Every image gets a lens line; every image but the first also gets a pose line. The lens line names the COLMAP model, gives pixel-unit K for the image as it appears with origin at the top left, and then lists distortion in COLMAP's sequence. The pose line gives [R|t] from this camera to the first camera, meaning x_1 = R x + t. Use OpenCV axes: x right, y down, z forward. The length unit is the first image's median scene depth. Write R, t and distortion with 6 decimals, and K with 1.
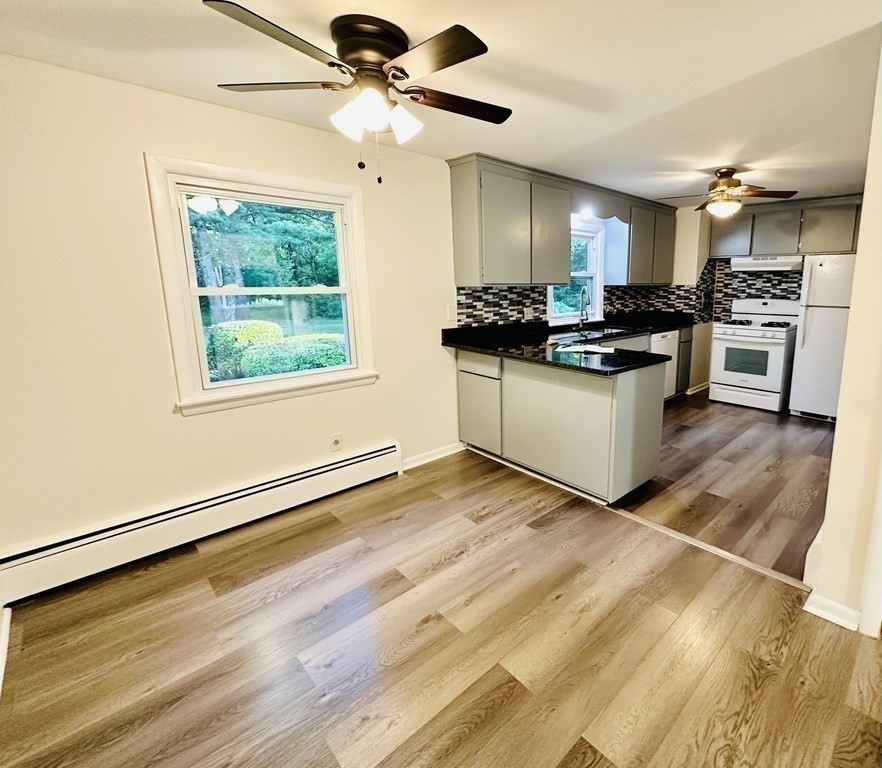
lens RADIAL K [[539.9, 0, 441.0], [0, 539.9, 384.0], [0, 0, 1]] dist [0.002795, 0.000515]
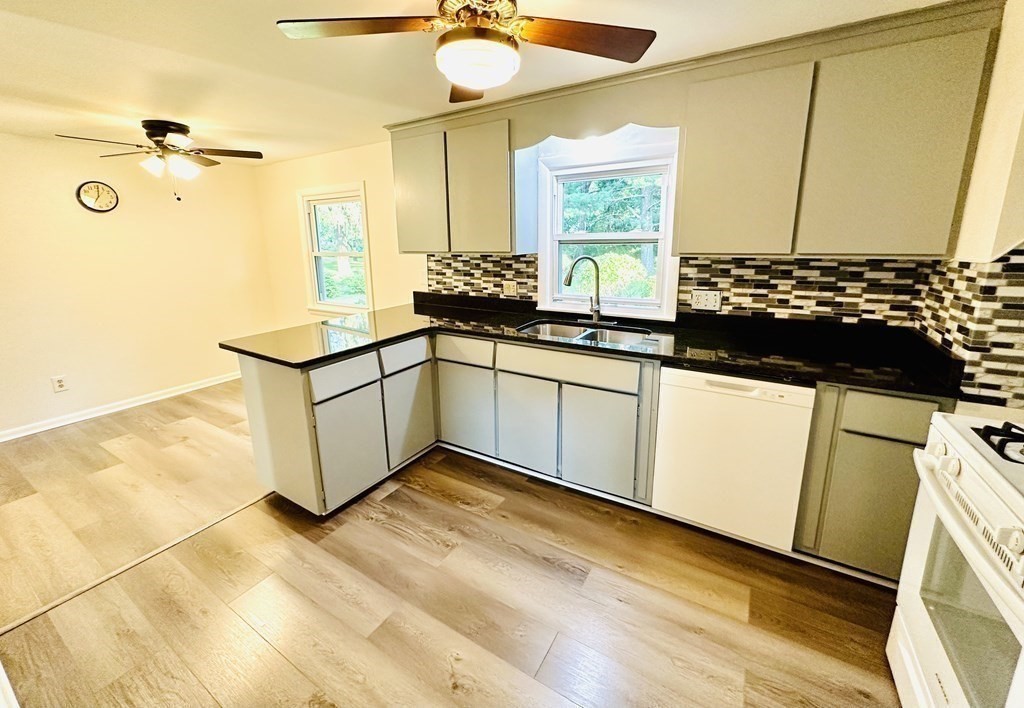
lens RADIAL K [[403.3, 0, 513.6], [0, 403.3, 321.0], [0, 0, 1]] dist [-0.000749, -0.000117]
pose [[0.217807, 0.167141, -0.961574, 0.776701], [-0.182741, 0.974787, 0.128045, -0.167426], [0.958731, 0.147830, 0.242859, 0.903683]]
